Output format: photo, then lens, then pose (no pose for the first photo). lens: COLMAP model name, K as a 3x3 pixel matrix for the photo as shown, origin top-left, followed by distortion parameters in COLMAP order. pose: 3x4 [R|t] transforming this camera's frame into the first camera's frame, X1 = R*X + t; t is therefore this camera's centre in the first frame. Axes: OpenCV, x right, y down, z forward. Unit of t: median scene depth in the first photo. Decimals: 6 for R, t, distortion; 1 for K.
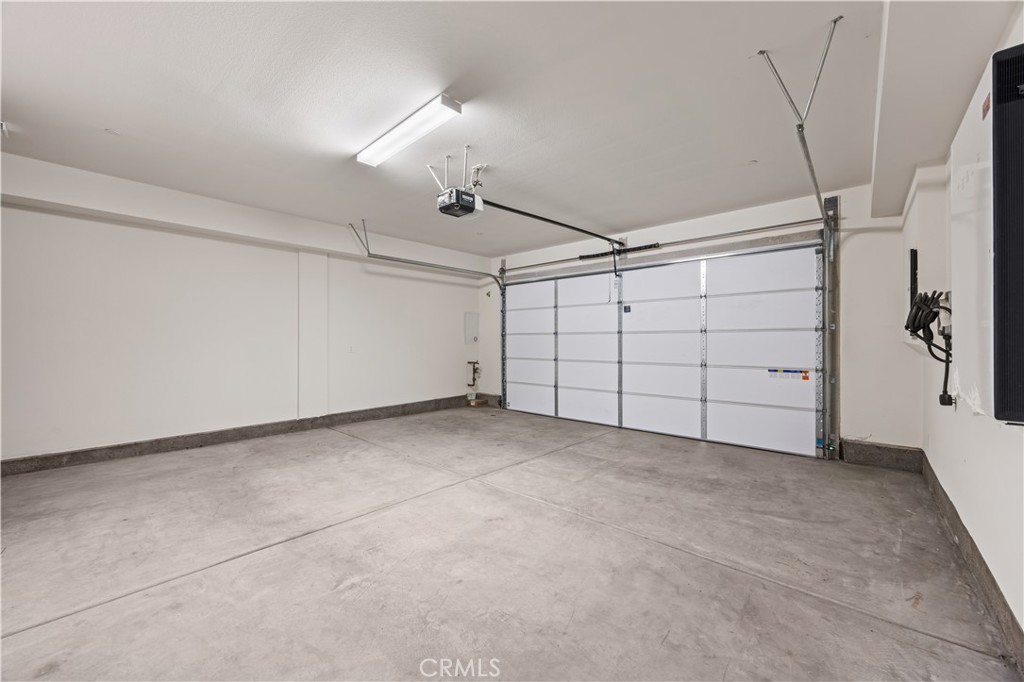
lens RADIAL K [[390.6, 0, 517.3], [0, 390.6, 339.7], [0, 0, 1]] dist [-0.002628, 0.000054]
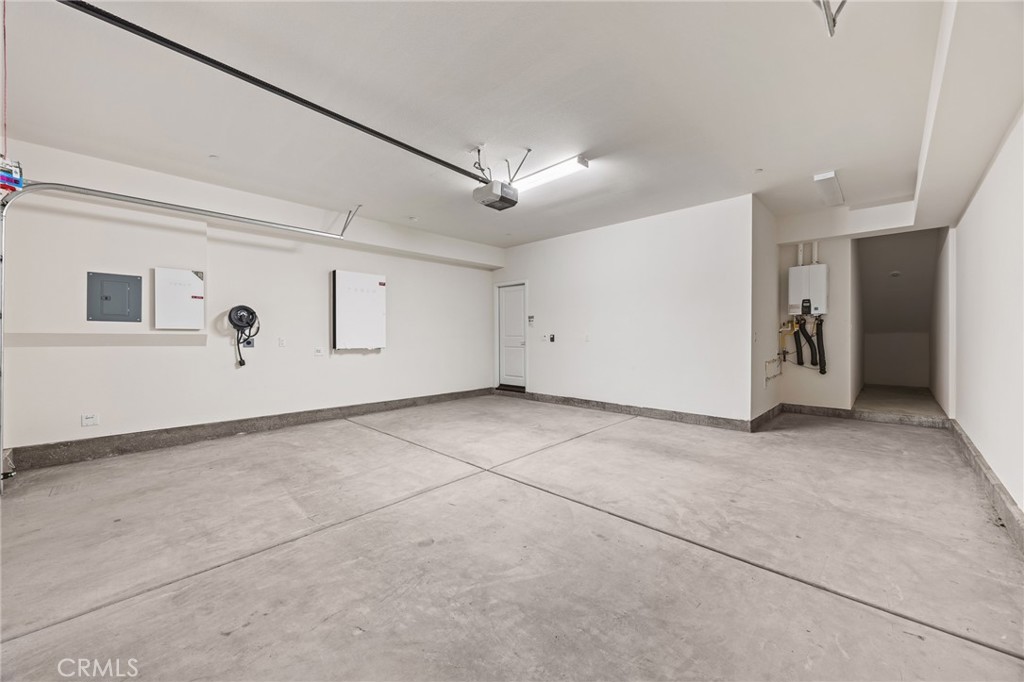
lens RADIAL K [[390.6, 0, 511.6], [0, 390.6, 339.5], [0, 0, 1]] dist [-0.002628, 0.000054]
pose [[-0.998093, 0.005310, 0.061492, -0.256053], [0.005960, 0.999928, 0.010399, 0.020070], [-0.061433, 0.010746, -0.998053, 2.089952]]
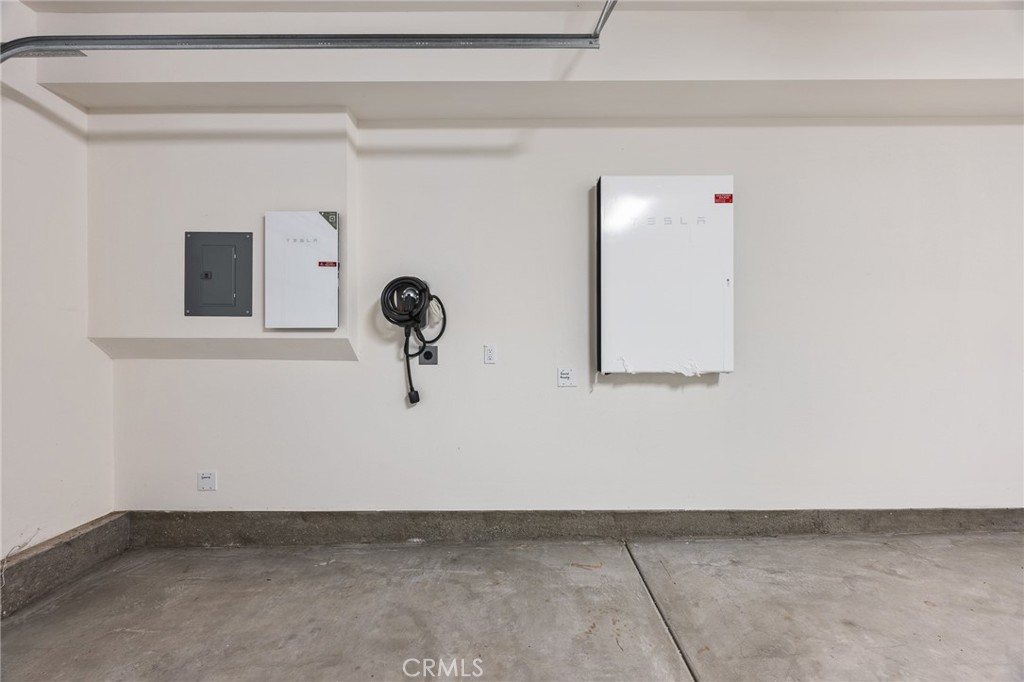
lens RADIAL K [[390.6, 0, 514.5], [0, 390.6, 340.8], [0, 0, 1]] dist [-0.002628, 0.000054]
pose [[-0.659990, 0.005578, 0.751253, 0.179534], [0.009400, 0.999955, 0.000834, 0.016474], [-0.751215, 0.007612, -0.660013, 1.050555]]
